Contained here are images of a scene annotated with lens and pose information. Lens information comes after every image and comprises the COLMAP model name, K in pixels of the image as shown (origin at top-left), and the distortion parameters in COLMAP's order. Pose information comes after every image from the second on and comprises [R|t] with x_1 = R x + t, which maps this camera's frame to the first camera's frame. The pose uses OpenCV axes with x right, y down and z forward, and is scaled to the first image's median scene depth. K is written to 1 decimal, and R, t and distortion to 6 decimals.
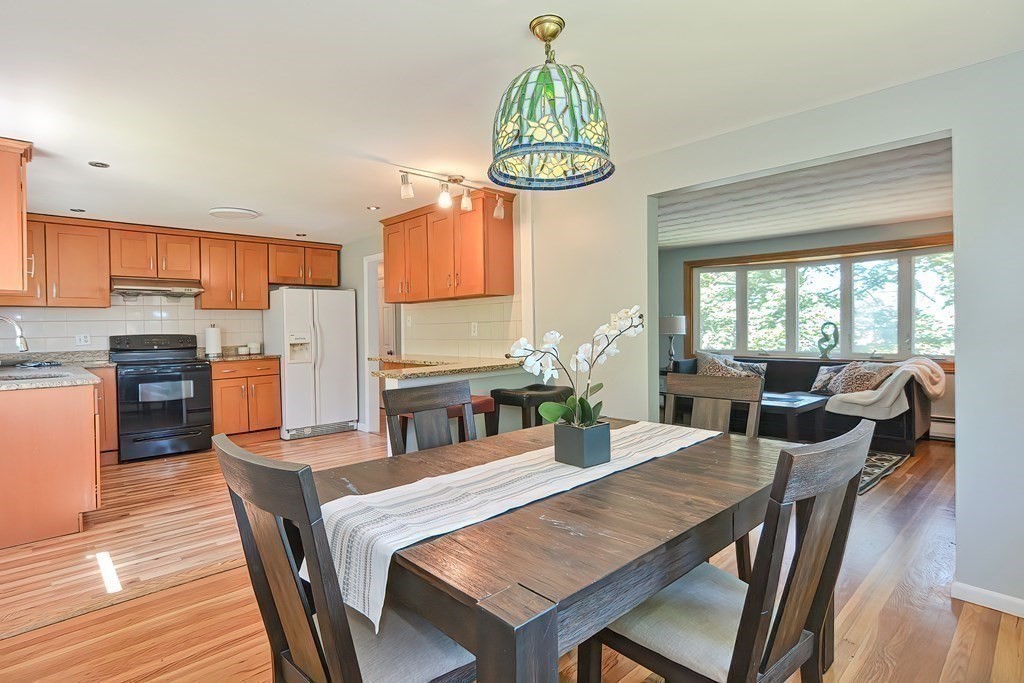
lens RADIAL K [[497.8, 0, 530.5], [0, 497.8, 334.9], [0, 0, 1]] dist [-0.000812, 0.000344]
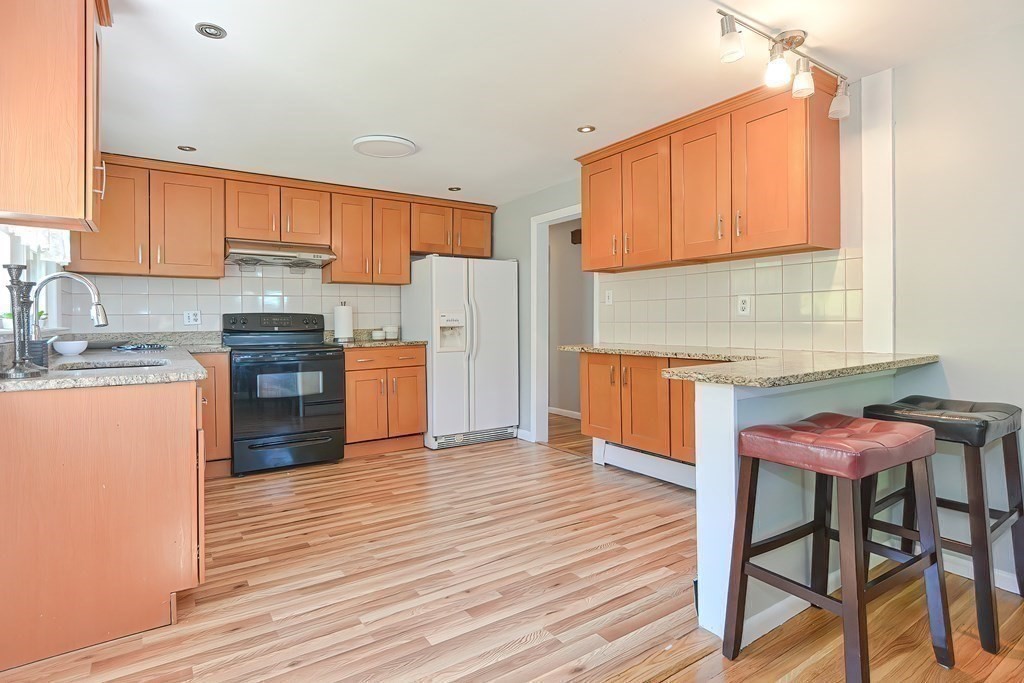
lens RADIAL K [[522.0, 0, 606.0], [0, 522.0, 325.7], [0, 0, 1]] dist [-0.010097, -0.000474]
pose [[0.997602, 0.014993, -0.067569, -0.170073], [-0.015038, 0.999887, -0.000151, 0.012451], [0.067559, 0.001167, 0.997715, 0.203458]]
